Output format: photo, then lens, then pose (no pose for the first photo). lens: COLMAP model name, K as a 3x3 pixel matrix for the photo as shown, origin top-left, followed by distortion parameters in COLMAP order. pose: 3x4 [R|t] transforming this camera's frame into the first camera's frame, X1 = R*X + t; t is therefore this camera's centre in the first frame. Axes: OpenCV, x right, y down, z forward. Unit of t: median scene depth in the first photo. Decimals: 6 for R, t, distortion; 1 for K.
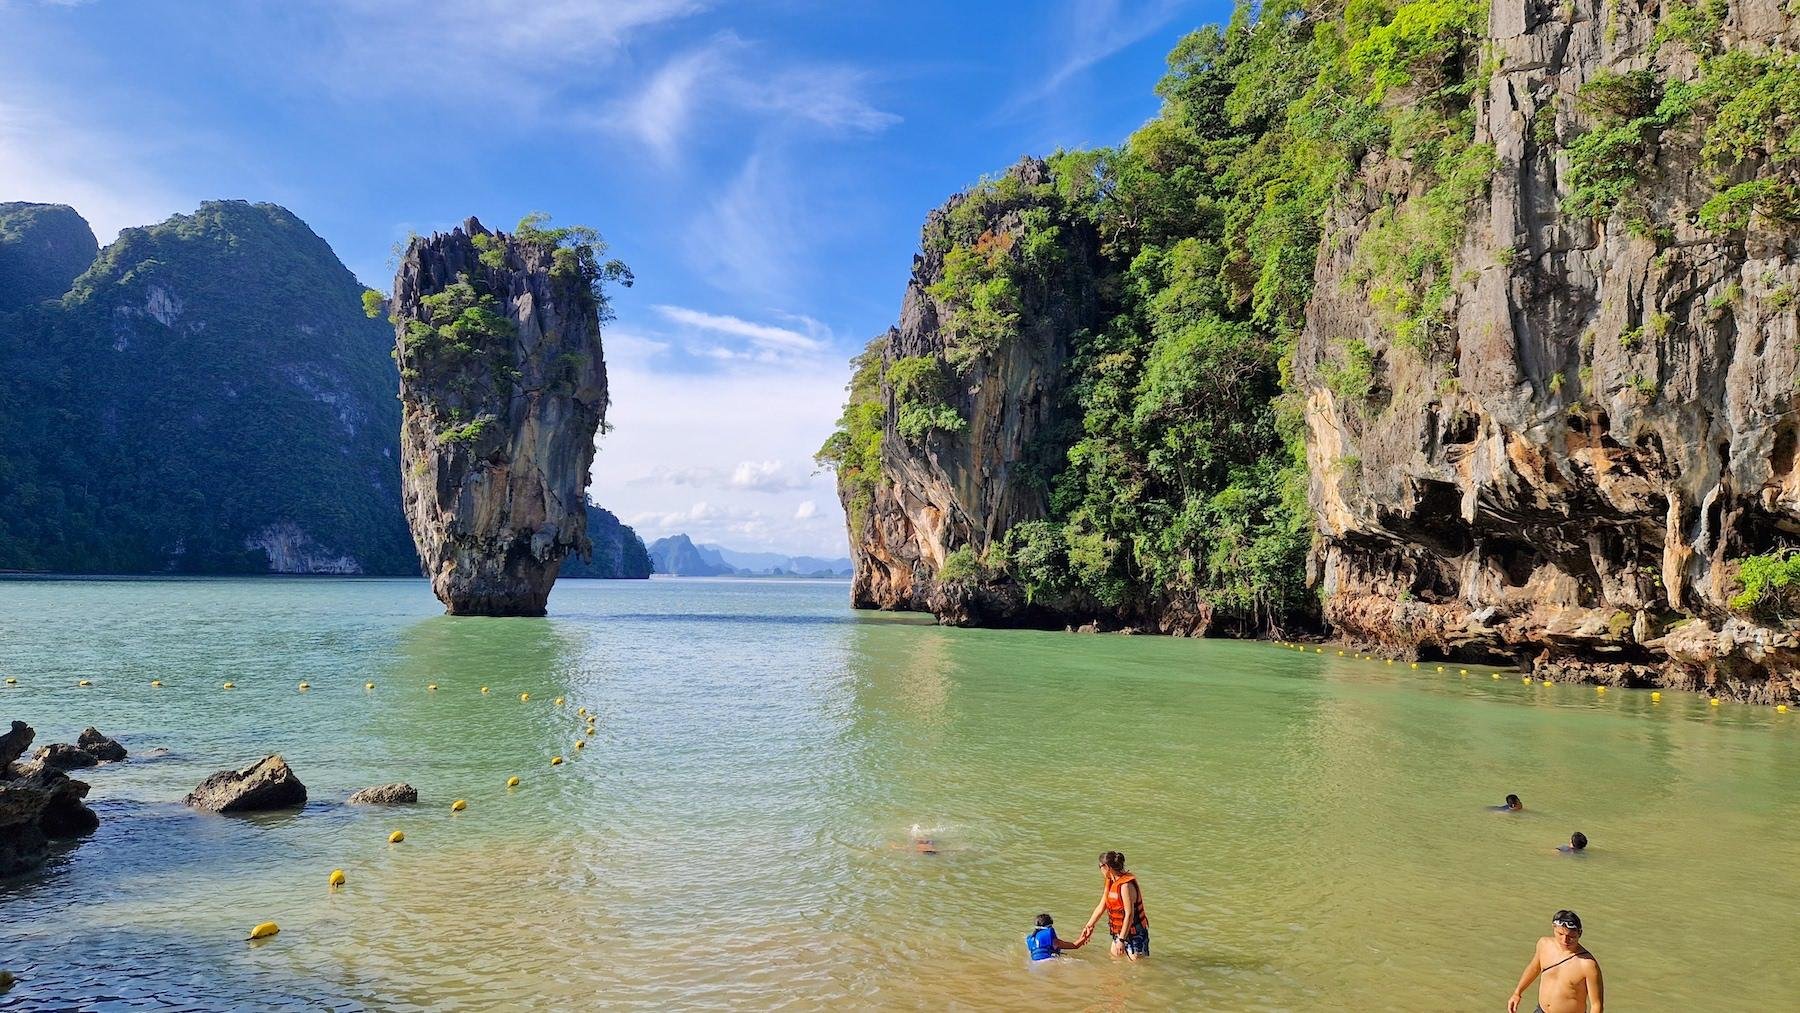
lens RADIAL K [[1293.1, 0, 884.2], [0, 1293.1, 491.2], [0, 0, 1]] dist [0.075596, -0.056236]
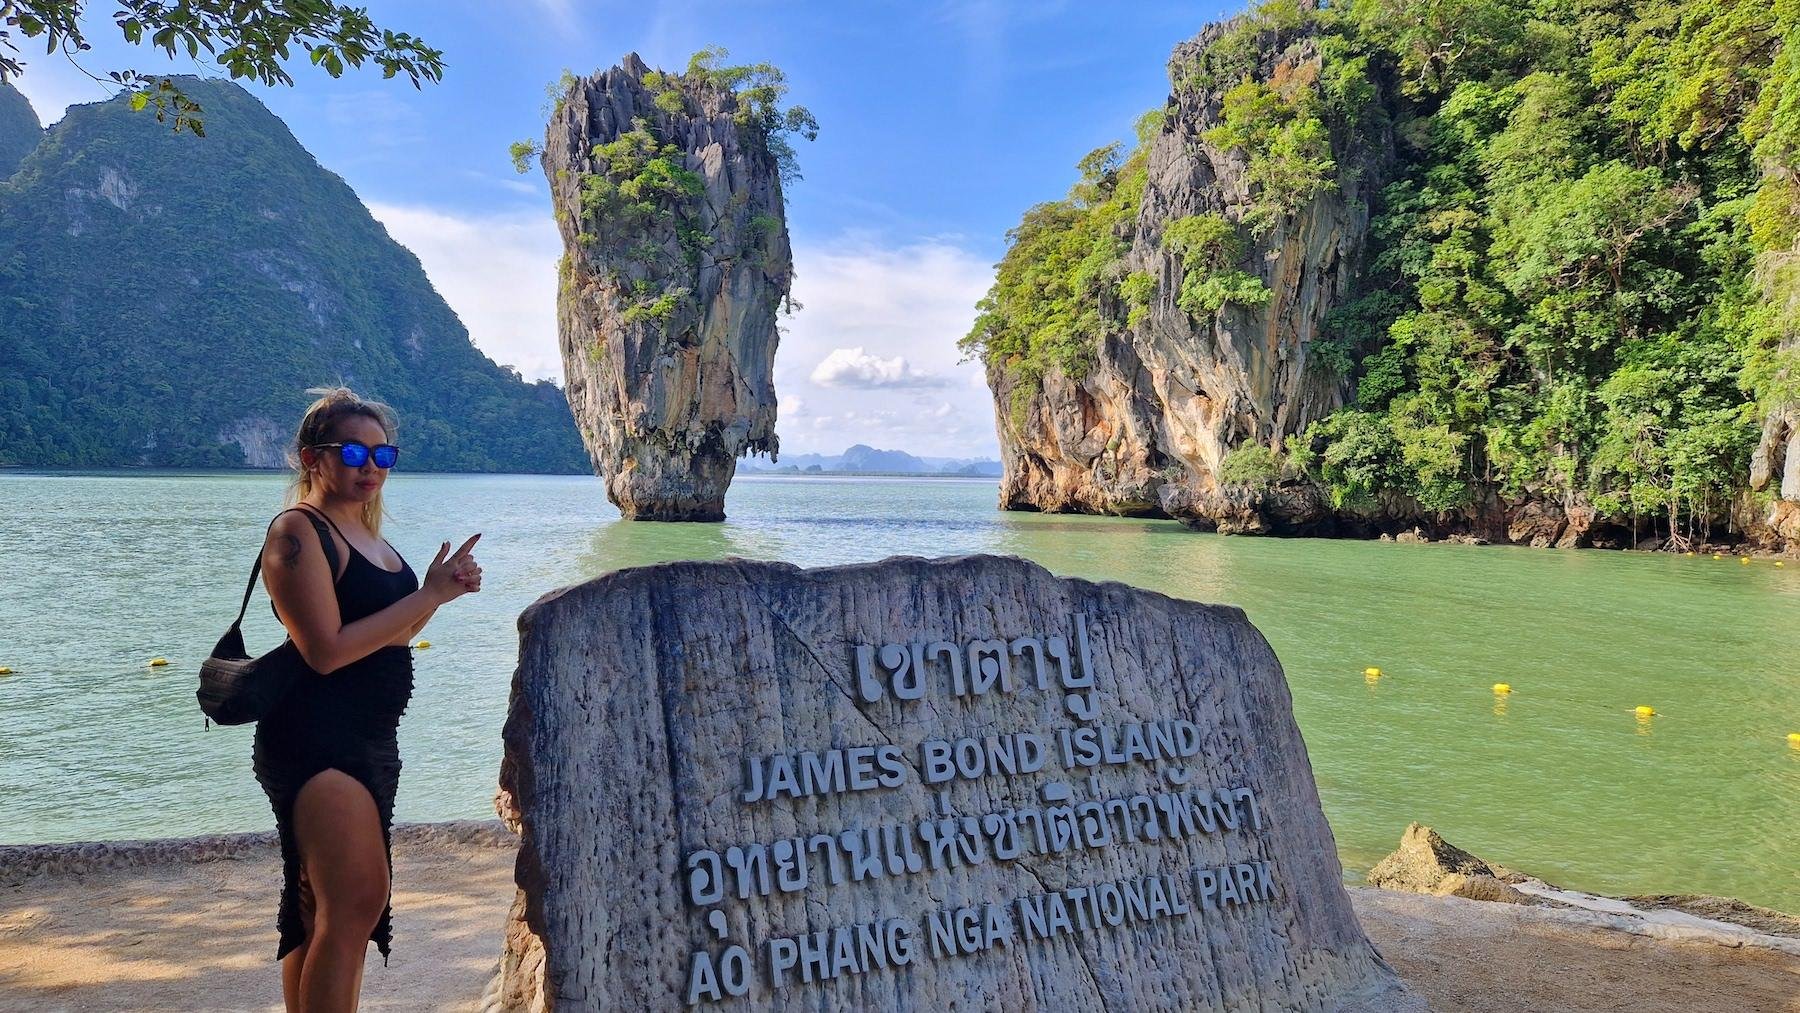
lens RADIAL K [[1293.1, 0, 864.5], [0, 1293.1, 513.3], [0, 0, 1]] dist [0.075596, -0.056236]
pose [[0.999840, -0.001130, 0.017833, -0.203827], [-0.000605, 0.995283, 0.097013, 0.006184], [-0.017858, -0.097009, 0.995123, 0.137521]]
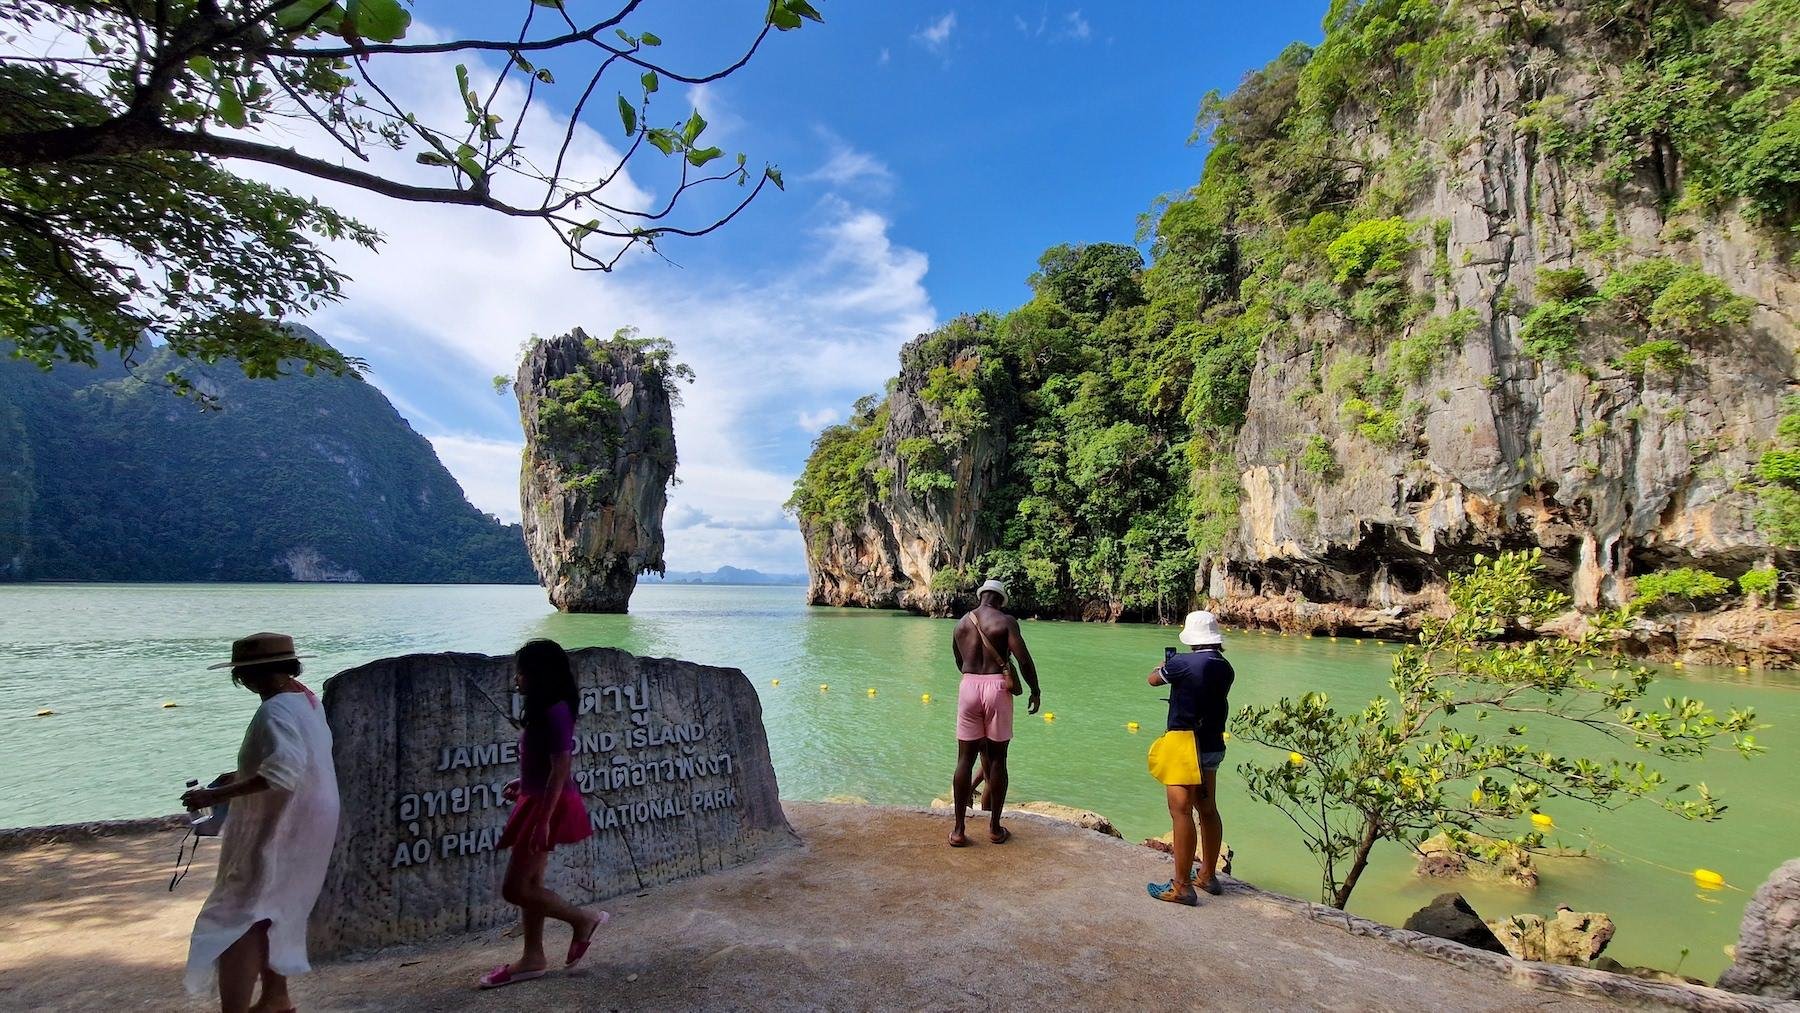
lens RADIAL K [[788.6, 0, 906.5], [0, 788.6, 522.0], [0, 0, 1]] dist [0.003008, -0.000071]
pose [[0.972183, 0.015226, 0.233728, -0.191603], [-0.012558, 0.999838, -0.012898, 0.003576], [-0.233886, 0.009604, 0.972216, 0.122239]]
